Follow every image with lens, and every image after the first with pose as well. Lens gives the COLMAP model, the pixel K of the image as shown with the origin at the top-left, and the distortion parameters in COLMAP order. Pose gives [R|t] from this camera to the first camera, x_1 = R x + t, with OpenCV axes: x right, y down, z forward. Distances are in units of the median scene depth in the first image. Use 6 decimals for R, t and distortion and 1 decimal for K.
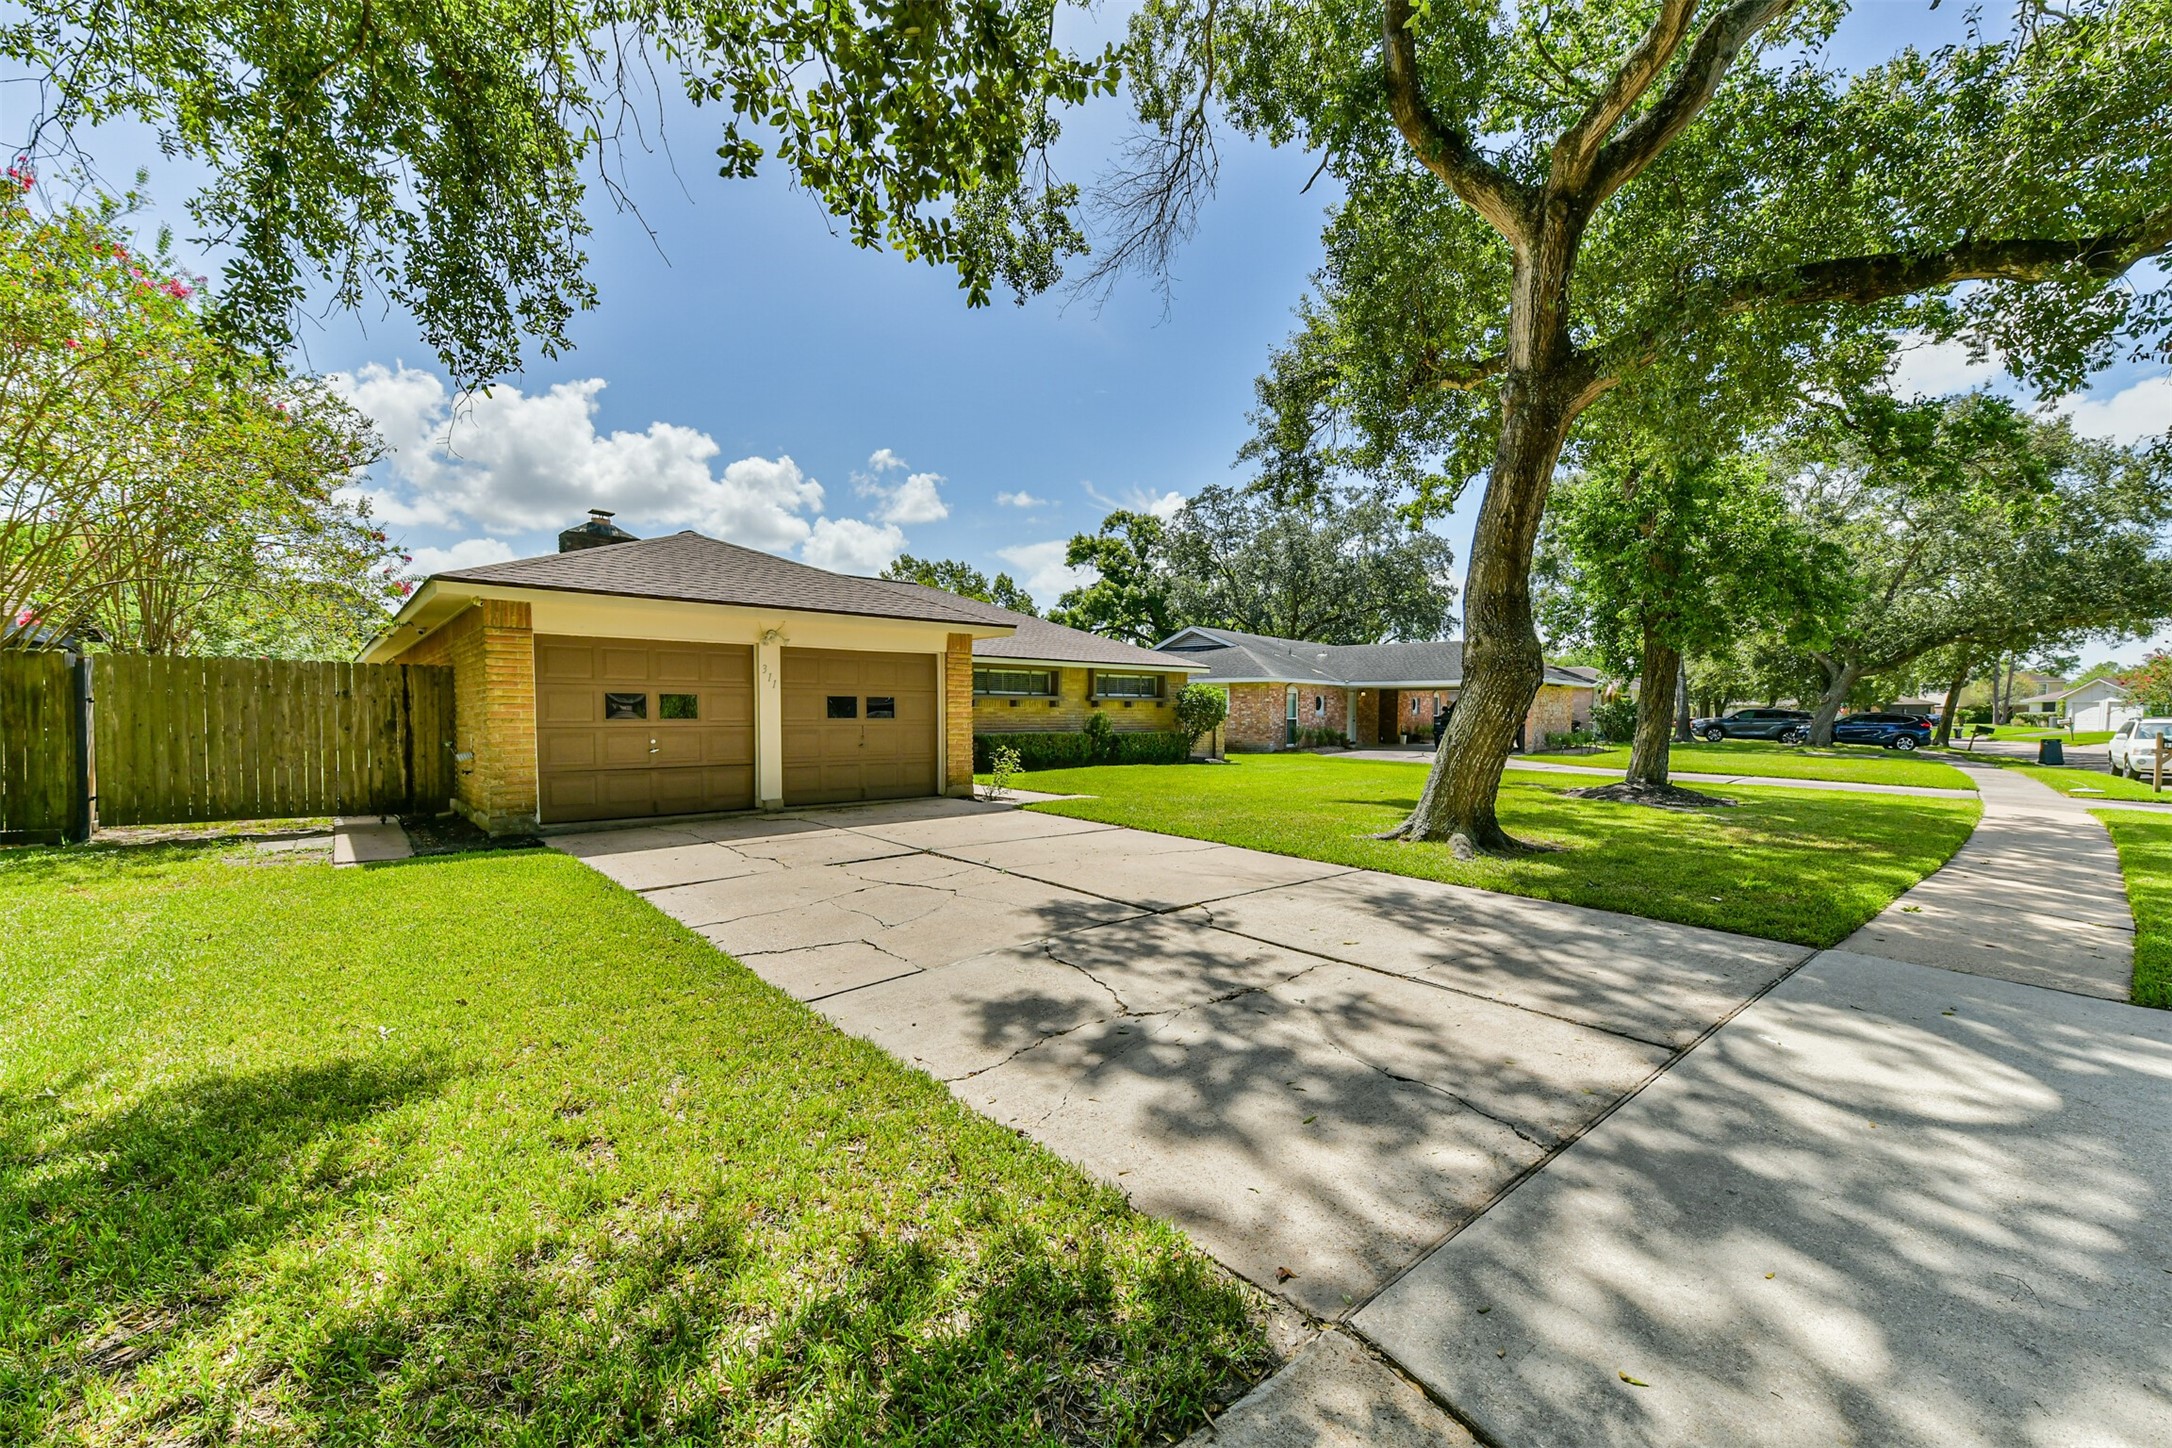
lens RADIAL K [[857.1, 0, 1094.4], [0, 857.1, 708.5], [0, 0, 1]] dist [-0.001228, -0.000450]
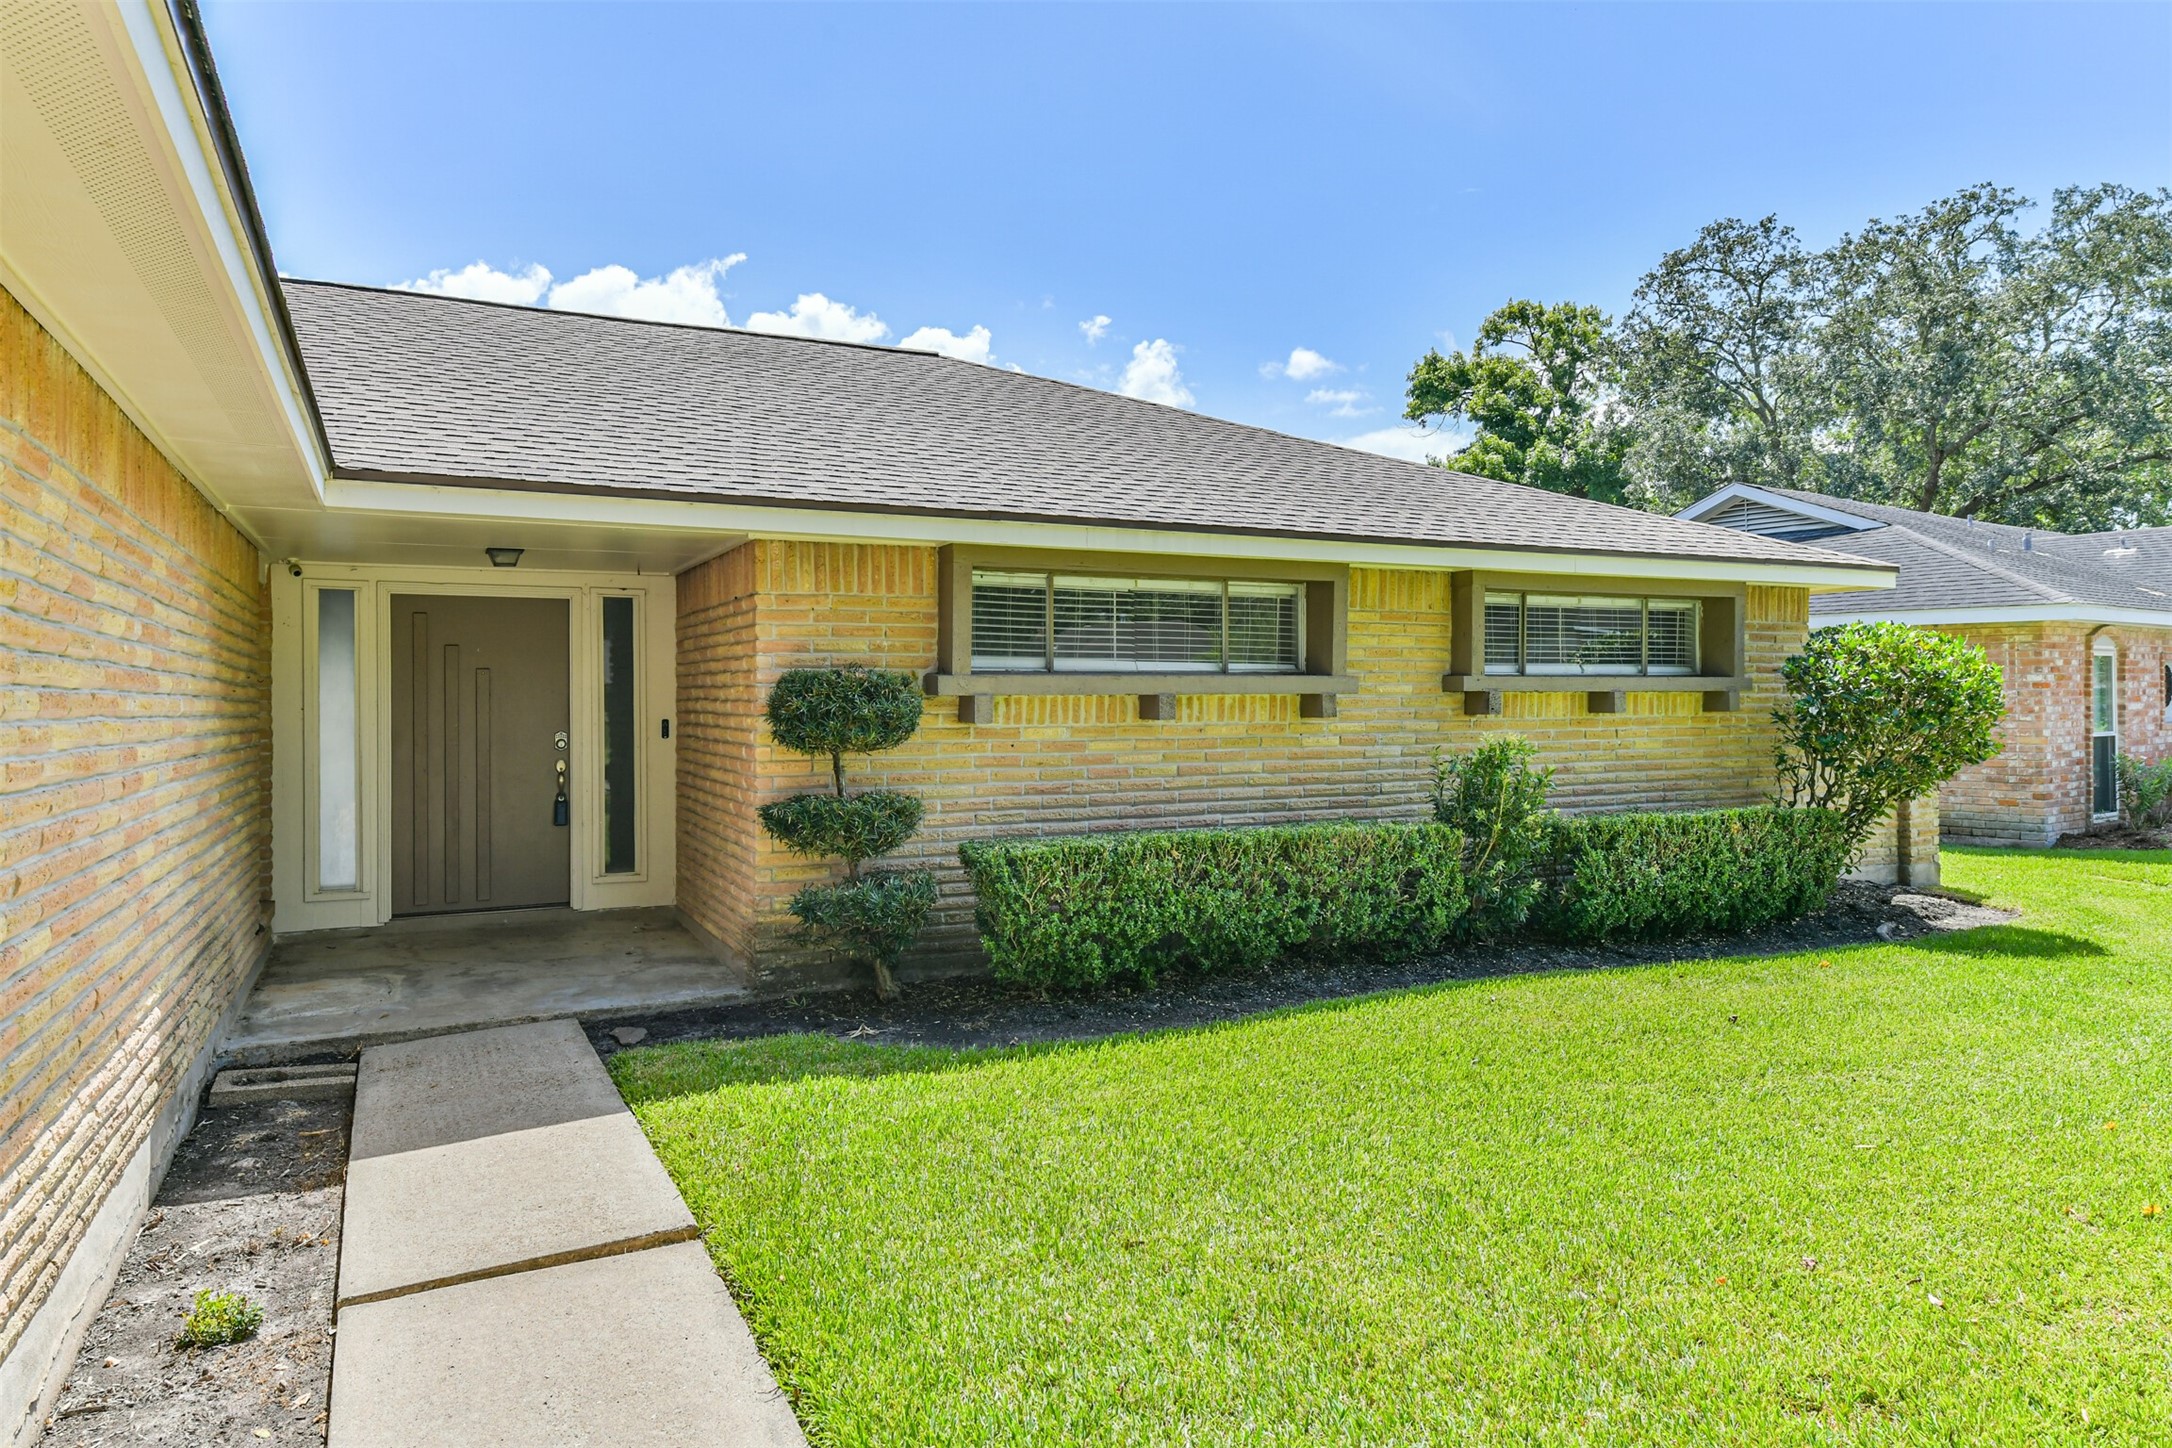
lens RADIAL K [[1407.9, 0, 1086.0], [0, 1407.9, 724.0], [0, 0, 1]] dist [0.005000, 0.001108]
pose [[0.966202, -0.000016, -0.257784, -0.001243], [0.006028, 0.999728, 0.022533, -0.002844], [0.257714, -0.023325, 0.965940, 0.161782]]
